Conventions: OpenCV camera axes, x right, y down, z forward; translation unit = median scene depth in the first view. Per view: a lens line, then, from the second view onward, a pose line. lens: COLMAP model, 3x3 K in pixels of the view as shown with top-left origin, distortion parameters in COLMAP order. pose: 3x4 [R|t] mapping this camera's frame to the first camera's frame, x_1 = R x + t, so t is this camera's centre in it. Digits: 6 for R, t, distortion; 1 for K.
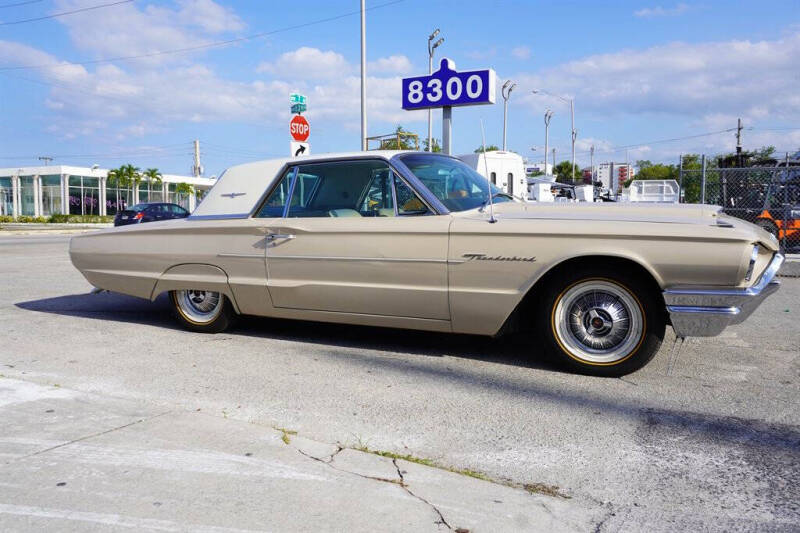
lens RADIAL K [[636.5, 0, 400.0], [0, 636.5, 266.5], [0, 0, 1]] dist [-0.009469, 0.007597]
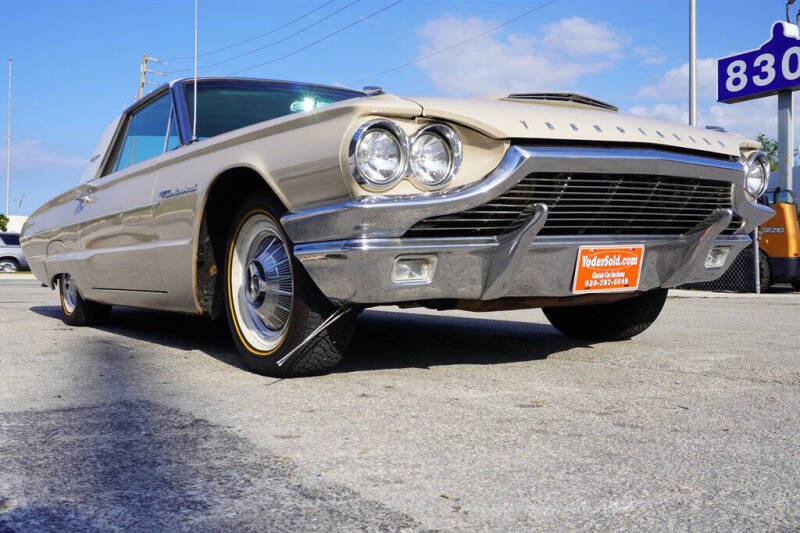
lens RADIAL K [[799.6, 0, 400.0], [0, 799.6, 266.5], [0, 0, 1]] dist [0.002318, 0.001977]
pose [[0.867258, -0.002648, -0.497852, 0.165475], [-0.042947, 0.995860, -0.080112, 0.026024], [0.496003, 0.090859, 0.863554, 0.082608]]
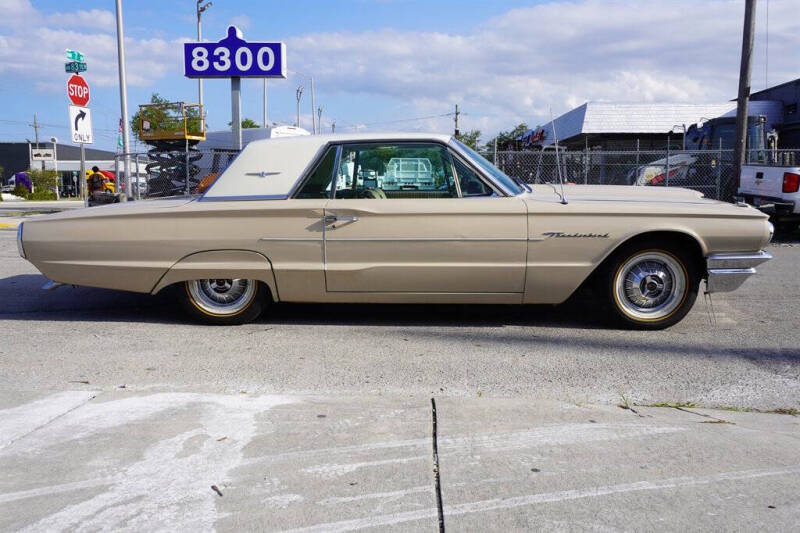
lens RADIAL K [[636.5, 0, 400.0], [0, 636.5, 266.5], [0, 0, 1]] dist [-0.009469, 0.007597]
pose [[0.909200, -0.046726, 0.413730, -0.128017], [0.030096, 0.998459, 0.046625, -0.004195], [-0.415271, -0.029940, 0.909205, 0.019579]]
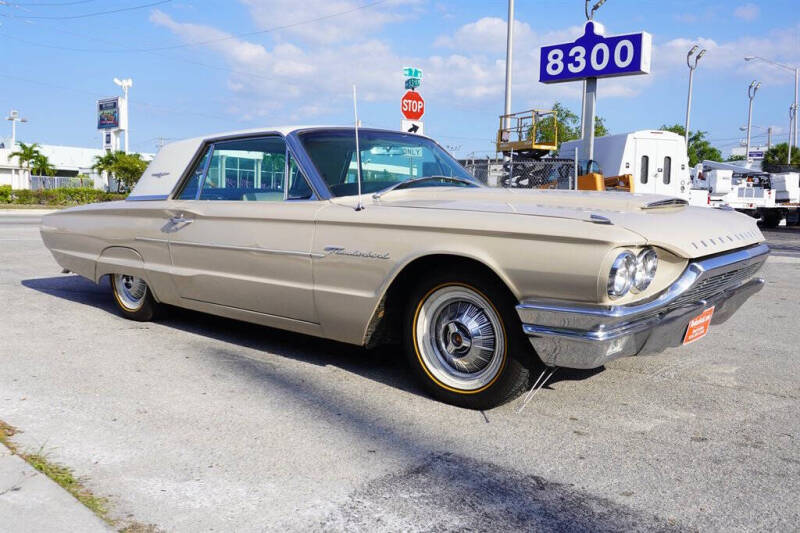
lens RADIAL K [[703.4, 0, 400.0], [0, 703.4, 266.5], [0, 0, 1]] dist [-0.012093, 0.000640]
pose [[0.964697, 0.046722, -0.259185, 0.095062], [-0.044254, 0.998902, 0.015351, -0.002609], [0.259618, -0.003339, 0.965706, 0.026674]]
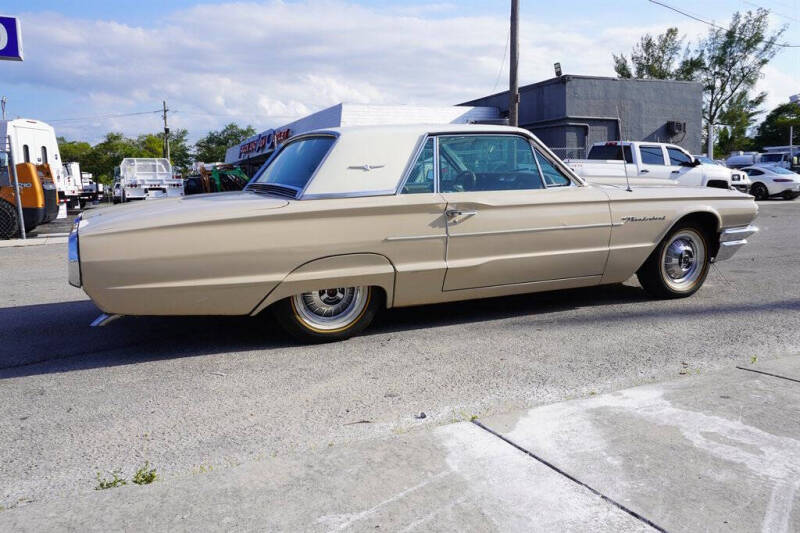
lens RADIAL K [[636.5, 0, 400.0], [0, 636.5, 266.5], [0, 0, 1]] dist [-0.009469, 0.007597]
pose [[0.622223, -0.110496, 0.775002, -0.242722], [0.085220, 0.993666, 0.073252, -0.011260], [-0.778188, 0.020466, 0.627698, 0.122485]]
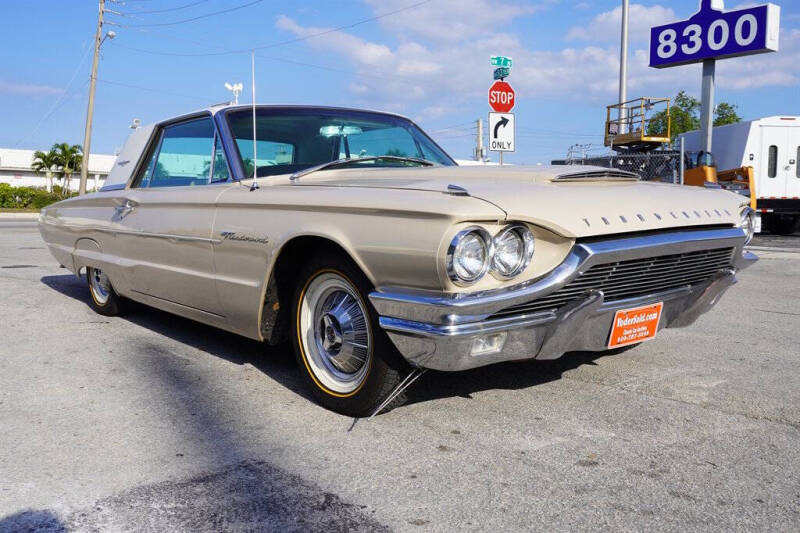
lens RADIAL K [[739.0, 0, 400.0], [0, 739.0, 266.5], [0, 0, 1]] dist [-0.009511, 0.000678]
pose [[0.903894, 0.049444, -0.424889, 0.146343], [-0.048381, 0.998740, 0.013298, 0.000092], [0.425011, 0.008536, 0.905148, 0.061533]]
